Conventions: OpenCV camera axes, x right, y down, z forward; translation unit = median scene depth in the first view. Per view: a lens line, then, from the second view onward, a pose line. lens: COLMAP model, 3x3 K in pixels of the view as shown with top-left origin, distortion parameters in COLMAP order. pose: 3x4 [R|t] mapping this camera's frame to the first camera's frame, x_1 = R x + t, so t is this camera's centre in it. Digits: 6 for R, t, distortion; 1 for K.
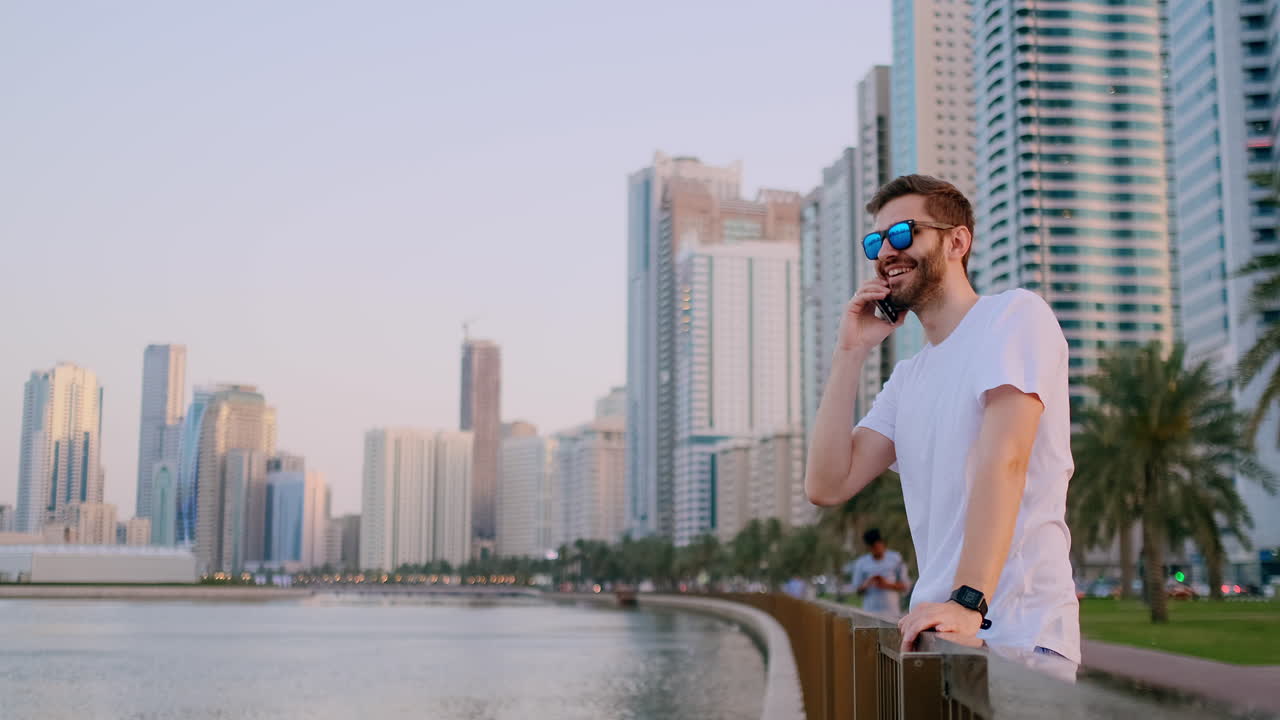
lens RADIAL K [[1551.2, 0, 644.8], [0, 1551.2, 363.3], [0, 0, 1]] dist [-0.014151, 0.000000]
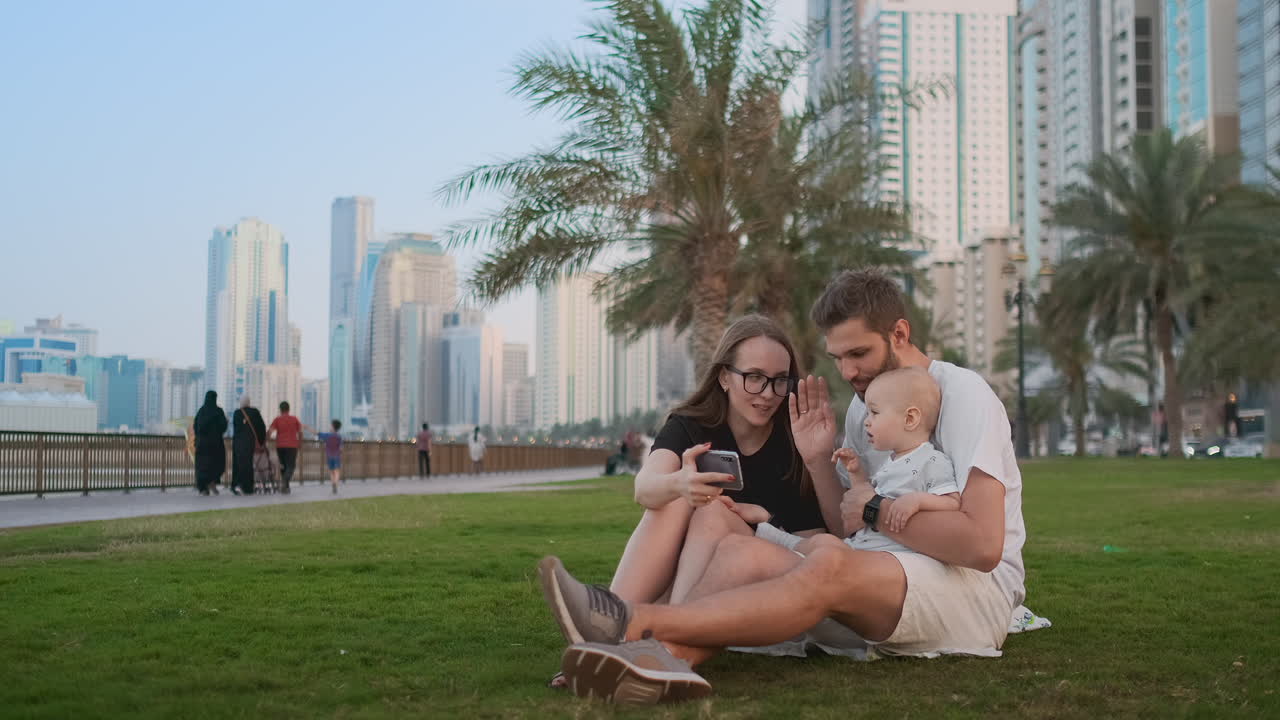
lens RADIAL K [[1551.2, 0, 637.9], [0, 1551.2, 357.5], [0, 0, 1]] dist [-0.014151, 0.000000]
pose [[0.986774, -0.011591, -0.161687, 0.035376], [0.024810, 0.996488, 0.079980, 0.035171], [0.160192, -0.082933, 0.983596, 0.228976]]
